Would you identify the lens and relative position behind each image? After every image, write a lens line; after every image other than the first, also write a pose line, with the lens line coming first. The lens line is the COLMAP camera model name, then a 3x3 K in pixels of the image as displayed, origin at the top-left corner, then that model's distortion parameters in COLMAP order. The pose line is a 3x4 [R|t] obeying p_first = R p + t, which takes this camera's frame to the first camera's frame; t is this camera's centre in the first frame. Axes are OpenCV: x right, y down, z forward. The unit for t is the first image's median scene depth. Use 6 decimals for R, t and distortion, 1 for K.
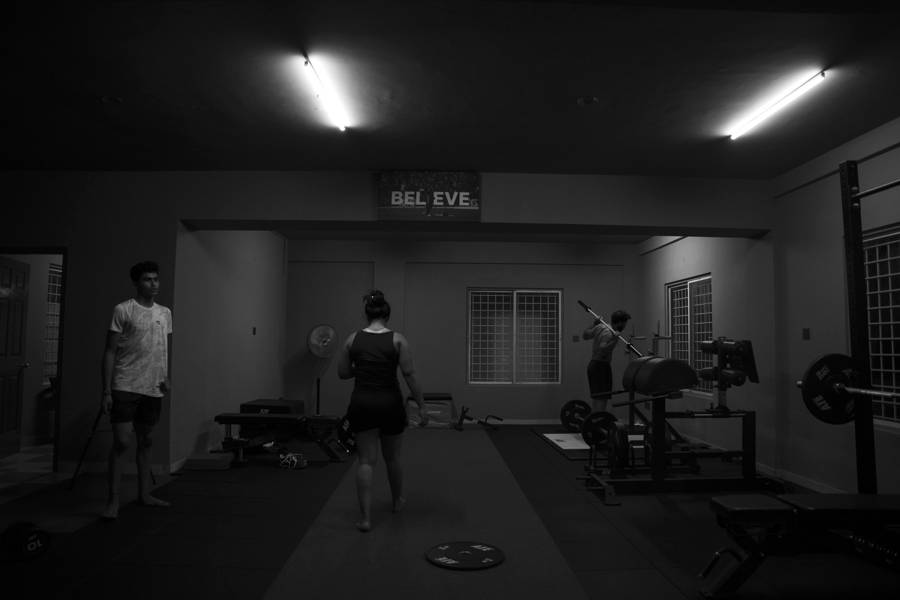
lens RADIAL K [[617.9, 0, 450.0], [0, 617.9, 300.0], [0, 0, 1]] dist [-0.175249, 0.126171]
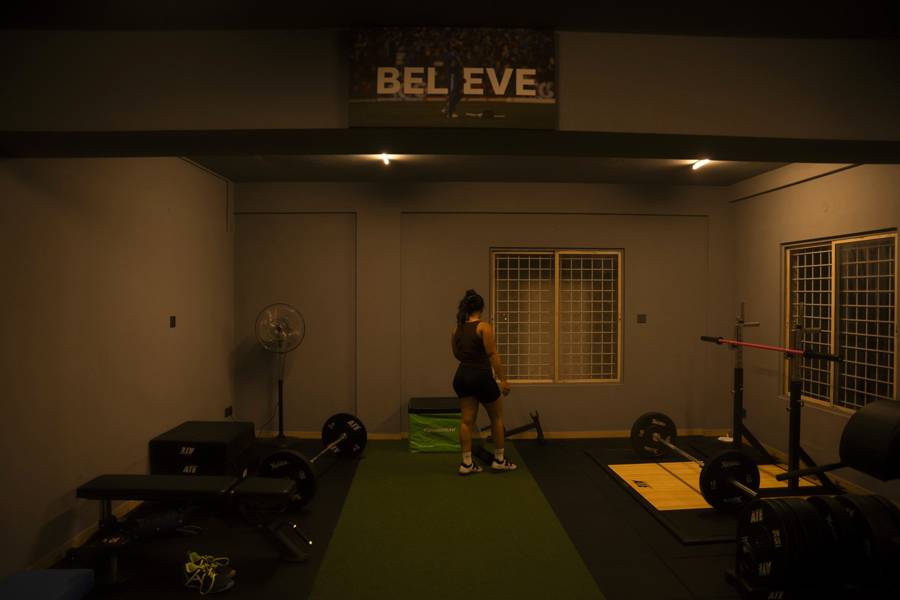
lens RADIAL K [[617.9, 0, 450.0], [0, 617.9, 300.0], [0, 0, 1]] dist [-0.175249, 0.126171]
pose [[0.999897, -0.009252, 0.010928, -0.044043], [0.008334, 0.996662, 0.081210, -0.030925], [-0.011643, -0.081110, 0.996637, 0.506443]]
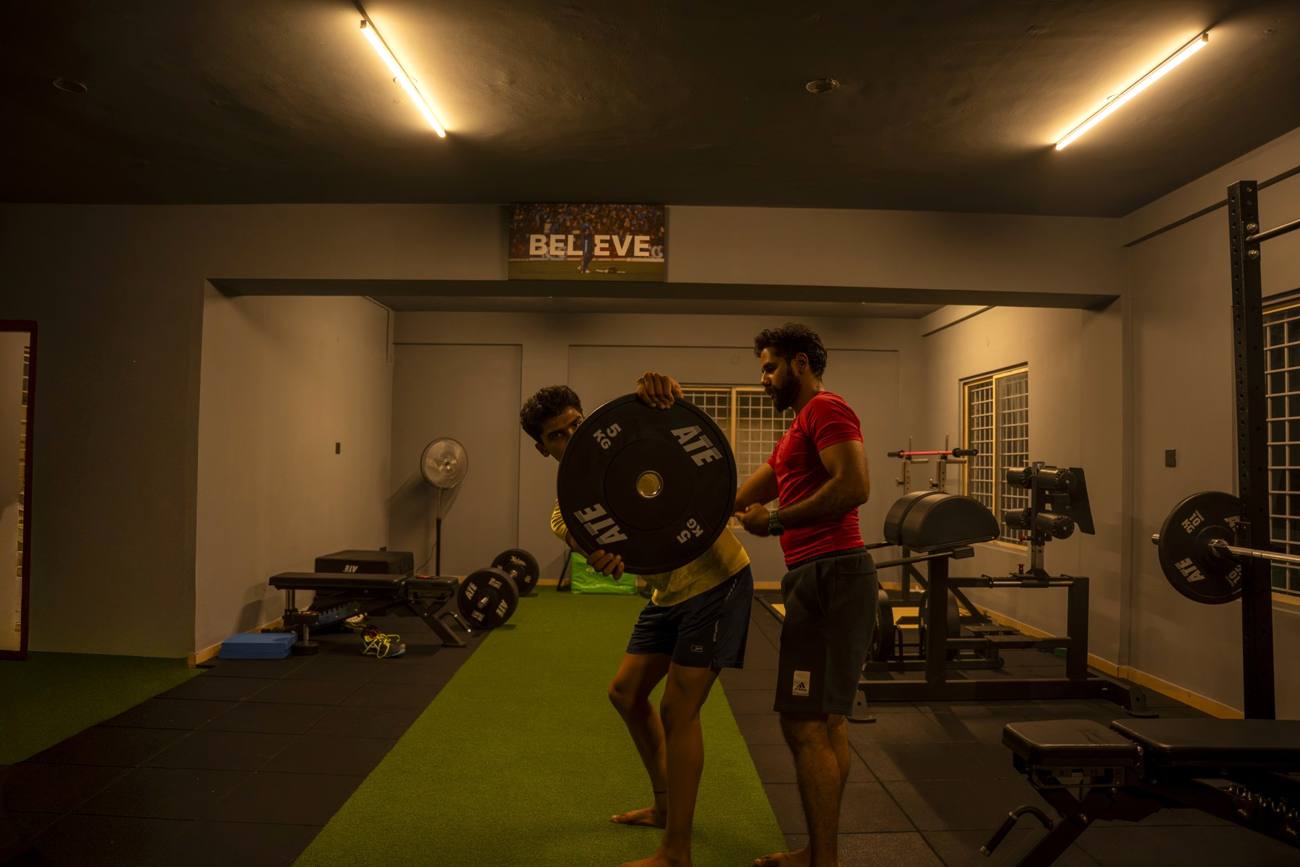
lens RADIAL K [[898.0, 0, 650.0], [0, 898.0, 433.5], [0, 0, 1]] dist [-0.176484, 0.131624]
pose [[0.999950, 0.003687, -0.009301, 0.041256], [-0.003353, 0.999357, 0.035693, -0.000831], [0.009427, -0.035660, 0.999320, 0.055945]]
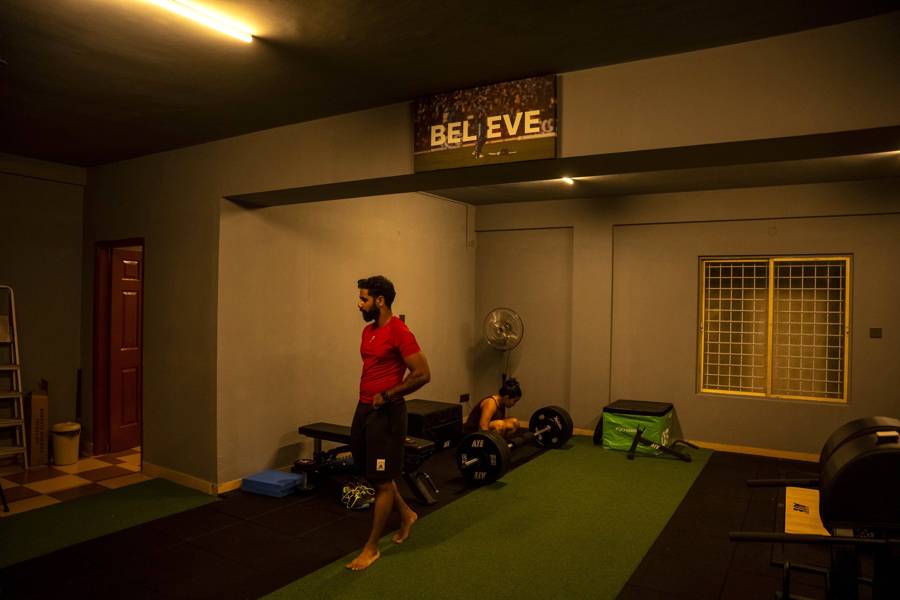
lens RADIAL K [[621.7, 0, 450.0], [0, 621.7, 300.0], [0, 0, 1]] dist [-0.176484, 0.131624]
pose [[0.842018, 0.002649, -0.539443, 0.276170], [0.029918, 0.998220, 0.051600, -0.024845], [0.538619, -0.059587, 0.840440, 0.448216]]
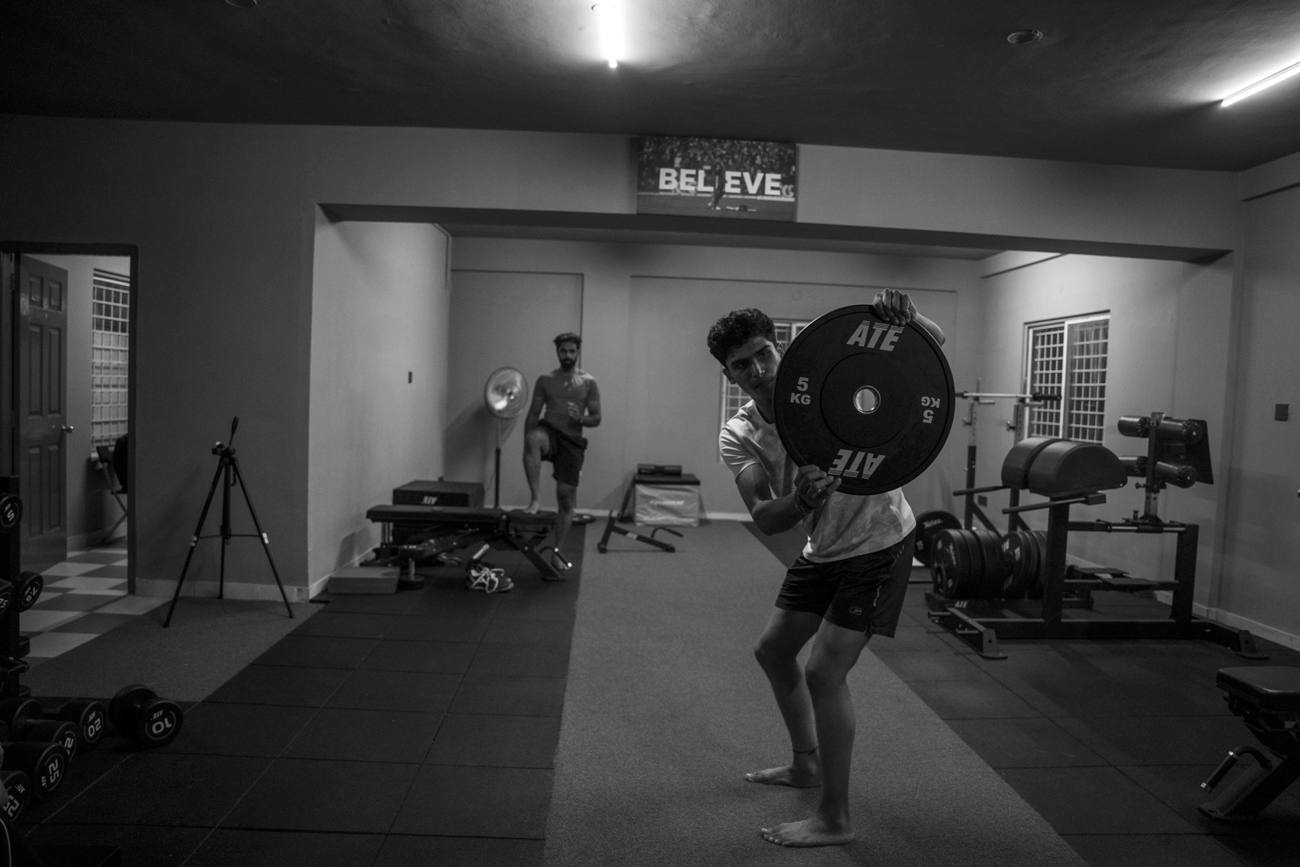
lens RADIAL K [[898.0, 0, 650.0], [0, 898.0, 433.5], [0, 0, 1]] dist [-0.176484, 0.131624]
pose [[0.999452, 0.023545, 0.023246, -0.120047], [-0.026130, 0.992667, 0.118021, -0.011894], [-0.020297, -0.118564, 0.992739, 0.056914]]
